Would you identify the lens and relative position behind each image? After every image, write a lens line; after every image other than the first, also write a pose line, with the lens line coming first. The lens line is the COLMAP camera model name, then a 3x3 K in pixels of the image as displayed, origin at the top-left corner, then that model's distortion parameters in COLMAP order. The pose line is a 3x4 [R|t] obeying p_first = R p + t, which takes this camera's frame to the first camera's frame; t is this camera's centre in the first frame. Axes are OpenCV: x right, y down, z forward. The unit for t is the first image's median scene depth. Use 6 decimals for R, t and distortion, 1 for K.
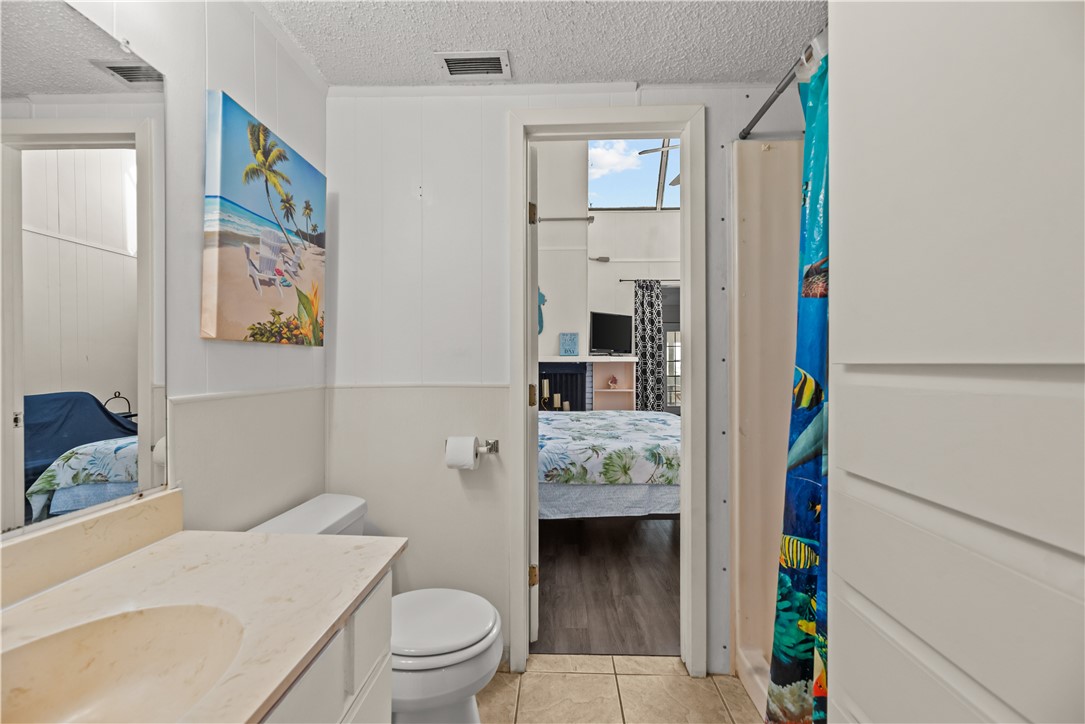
lens RADIAL K [[443.8, 0, 544.1], [0, 443.8, 367.8], [0, 0, 1]] dist [-0.001559, -0.000446]
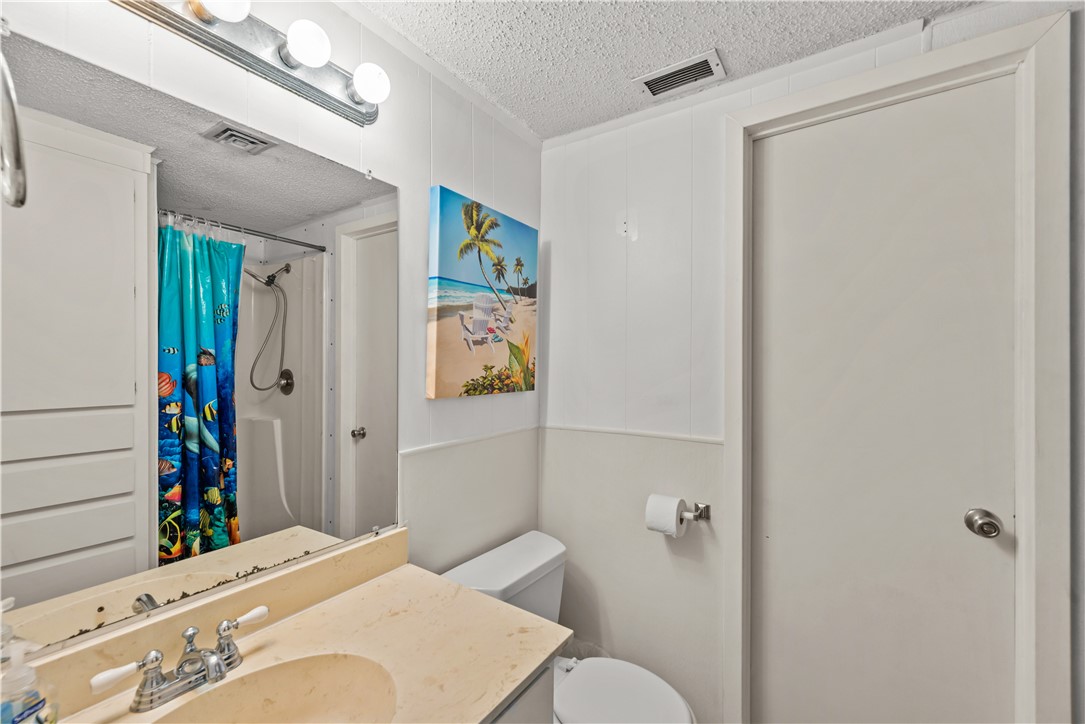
lens RADIAL K [[449.5, 0, 541.5], [0, 449.5, 364.2], [0, 0, 1]] dist [0.006504, -0.000230]
pose [[0.847158, 0.003688, -0.531328, 0.089394], [-0.006839, 0.999969, -0.003964, -0.112307], [0.531297, 0.006992, 0.847157, 0.107743]]
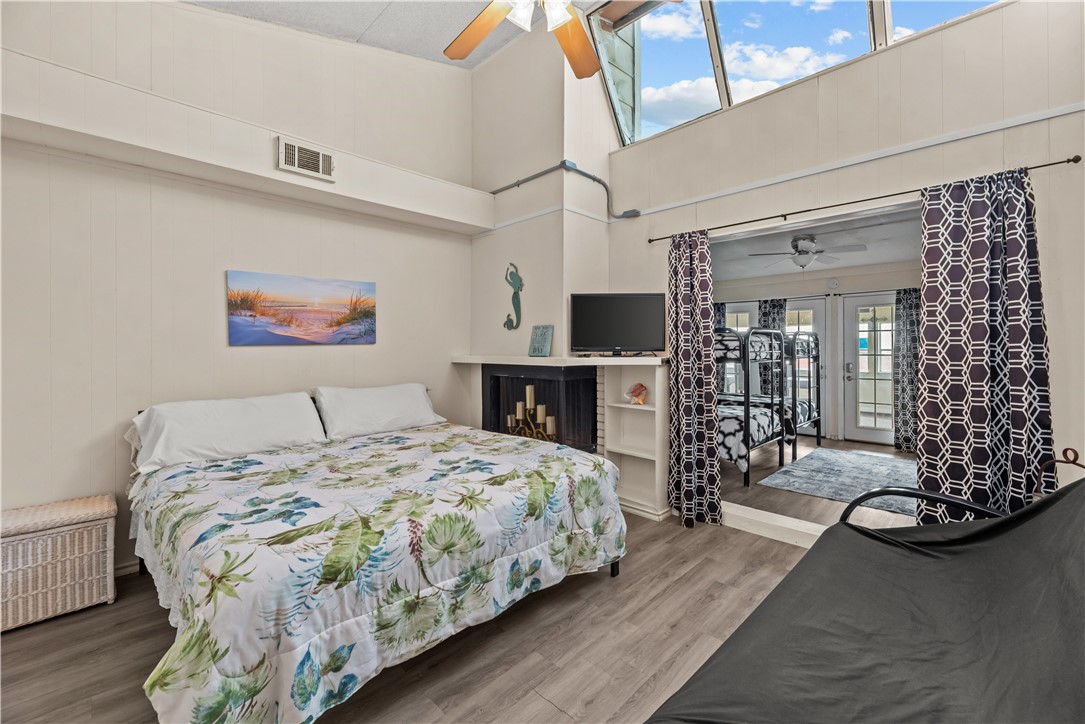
lens RADIAL K [[437.6, 0, 542.5], [0, 437.6, 362.0], [0, 0, 1]] dist [-0.001628, -0.000218]
pose [[0.728415, 0.019410, -0.684861, 1.701967], [-0.007578, 0.999766, 0.020275, -0.098161], [0.685094, -0.009579, 0.728392, 1.405923]]
